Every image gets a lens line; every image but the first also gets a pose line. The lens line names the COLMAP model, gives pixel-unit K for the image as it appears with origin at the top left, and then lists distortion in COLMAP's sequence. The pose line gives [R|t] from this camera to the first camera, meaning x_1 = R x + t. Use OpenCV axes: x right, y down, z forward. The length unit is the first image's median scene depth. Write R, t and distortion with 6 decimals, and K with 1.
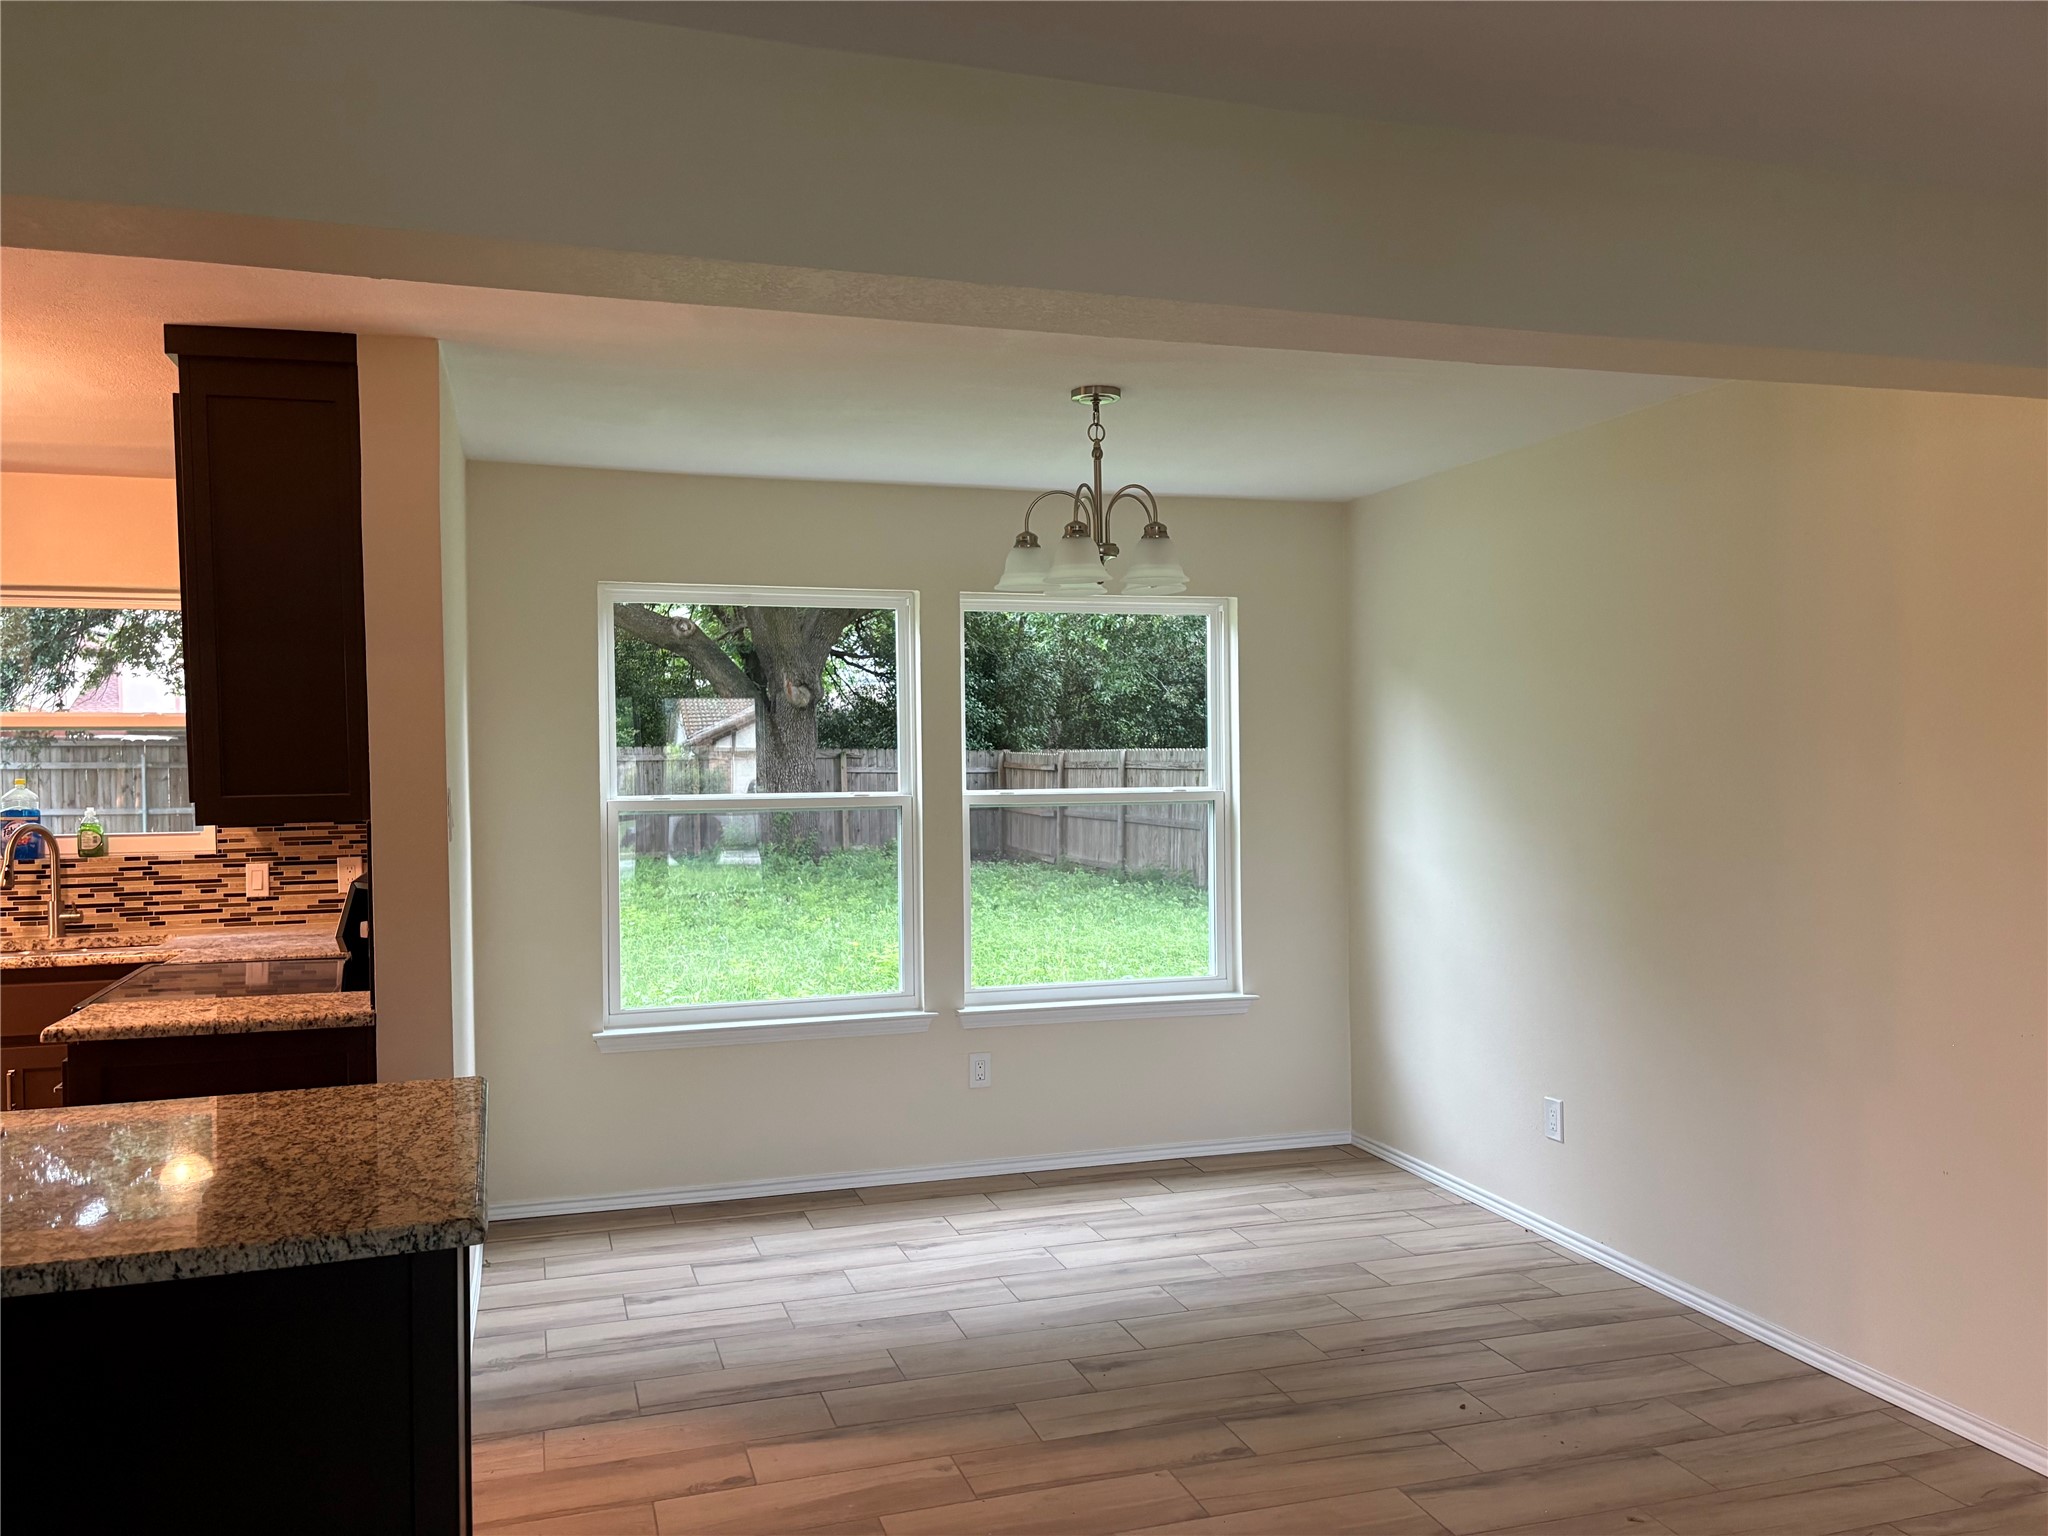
lens RADIAL K [[1557.3, 0, 1026.7], [0, 1557.3, 765.7], [0, 0, 1]] dist [0.042858, -0.029769]
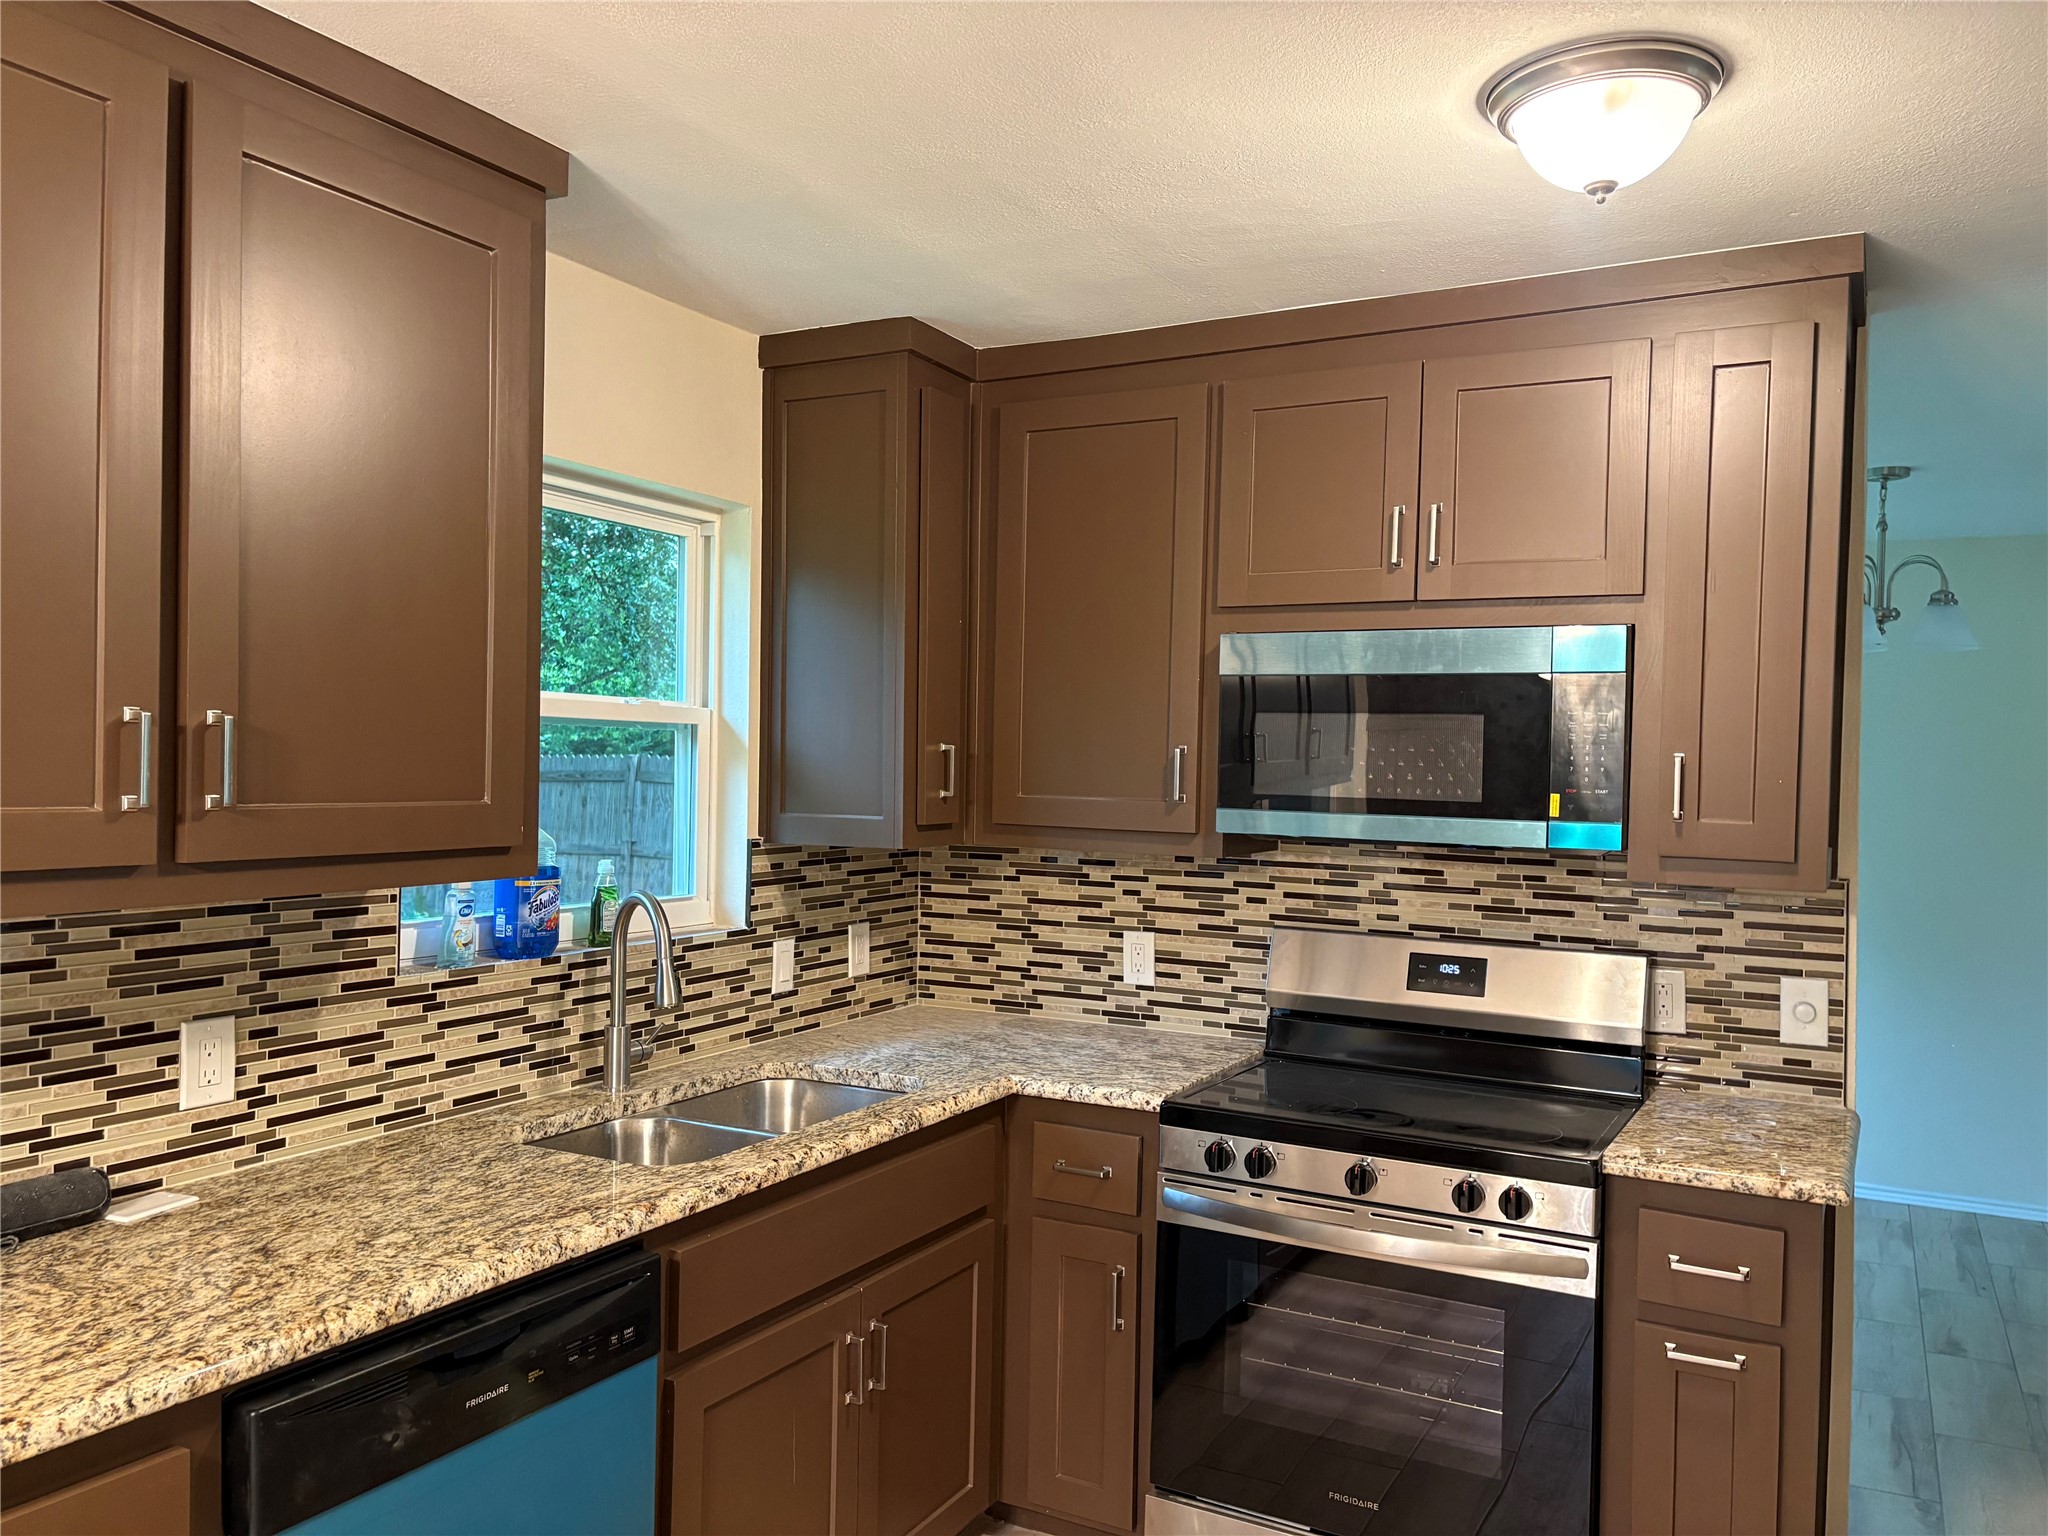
lens RADIAL K [[1557.3, 0, 1003.6], [0, 1557.3, 811.2], [0, 0, 1]] dist [0.042858, -0.029769]
pose [[0.713670, 0.001962, 0.700479, -0.874629], [-0.021953, 0.999568, 0.019566, -0.004951], [-0.700138, -0.029342, 0.713404, 0.485644]]
